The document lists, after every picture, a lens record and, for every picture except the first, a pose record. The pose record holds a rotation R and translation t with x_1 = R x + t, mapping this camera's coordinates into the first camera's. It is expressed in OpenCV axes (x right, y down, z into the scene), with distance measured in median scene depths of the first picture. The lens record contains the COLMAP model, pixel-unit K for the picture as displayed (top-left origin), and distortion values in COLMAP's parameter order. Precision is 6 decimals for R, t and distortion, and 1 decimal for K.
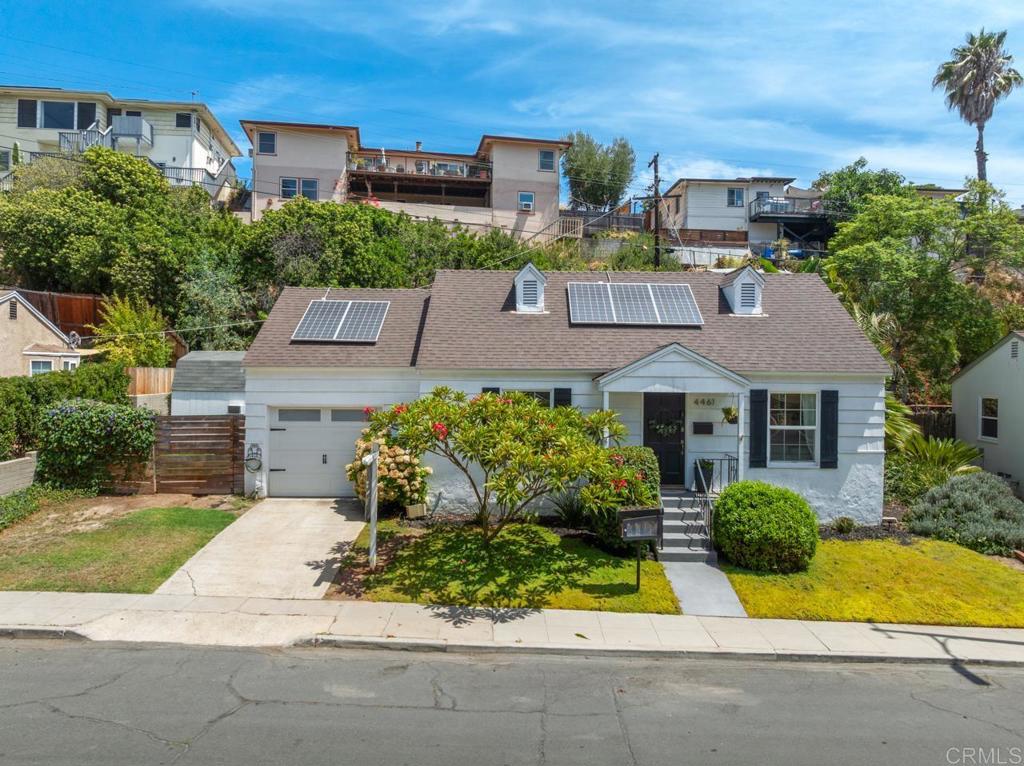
lens RADIAL K [[743.5, 0, 514.8], [0, 743.5, 379.5], [0, 0, 1]] dist [-0.037249, 0.006672]
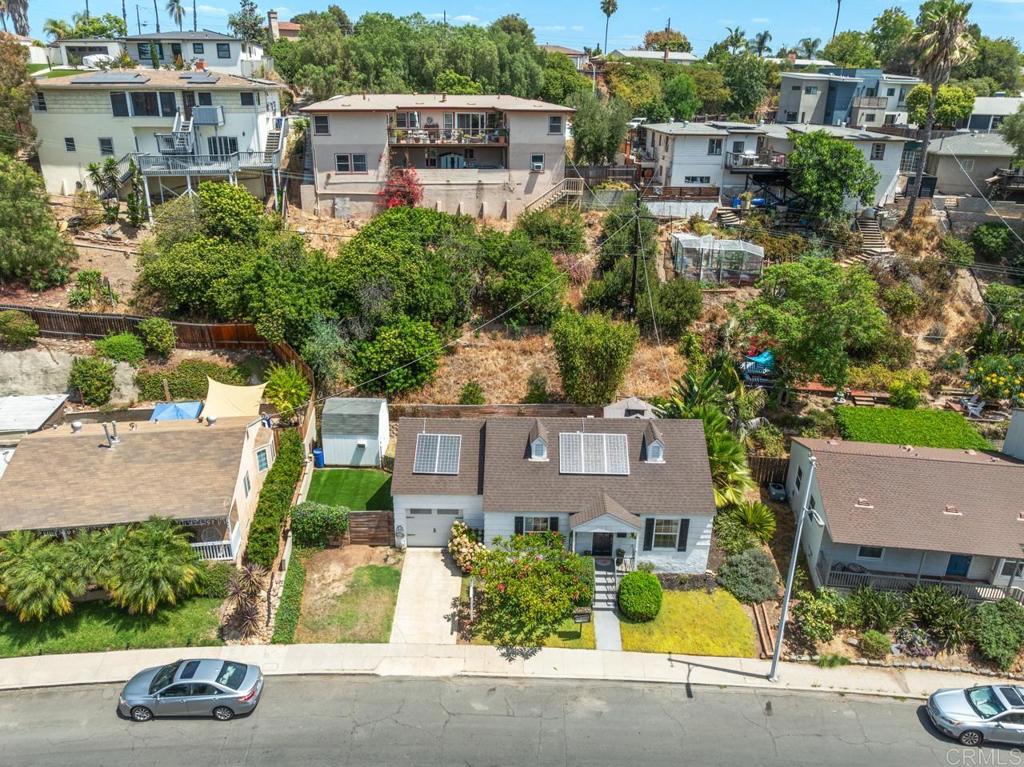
lens RADIAL K [[743.5, 0, 514.8], [0, 743.5, 380.0], [0, 0, 1]] dist [-0.037249, 0.006672]
pose [[0.999950, 0.004579, -0.008850, -0.028557], [-0.000968, 0.928591, 0.371104, -1.118139], [0.009917, -0.371077, 0.928549, -0.773322]]
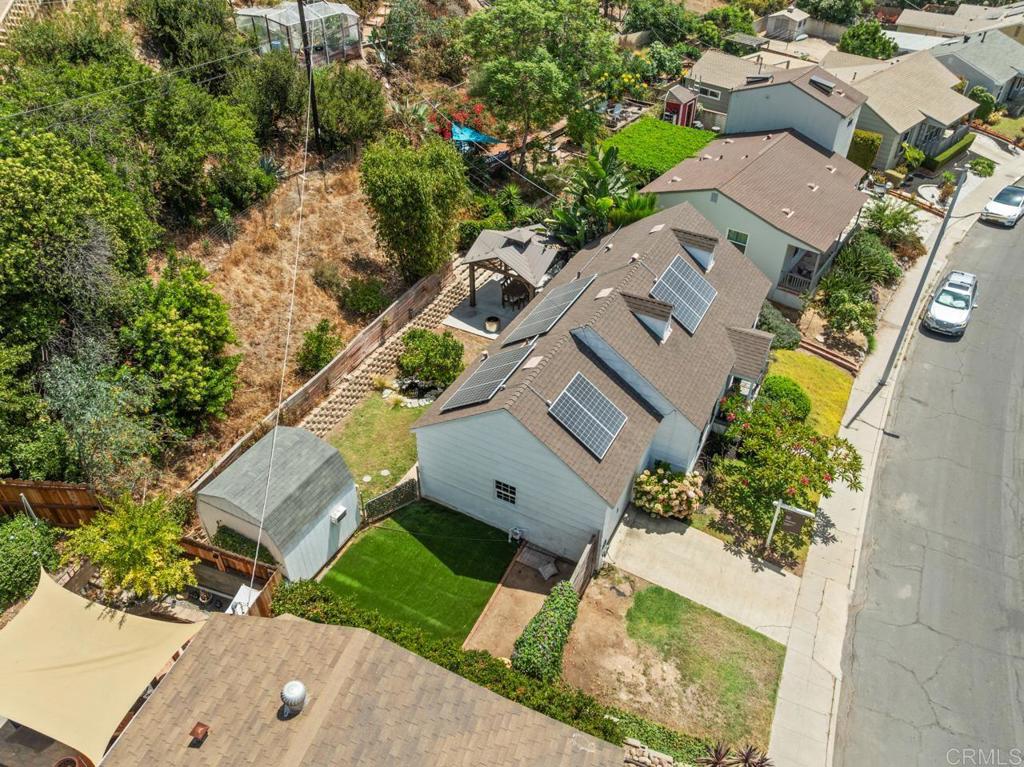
lens RADIAL K [[743.5, 0, 514.8], [0, 743.5, 380.0], [0, 0, 1]] dist [-0.037249, 0.006672]
pose [[0.461261, -0.550424, 0.695897, -1.266944], [-0.006204, 0.782297, 0.622875, -1.005544], [-0.887243, -0.291625, 0.357428, 0.837867]]
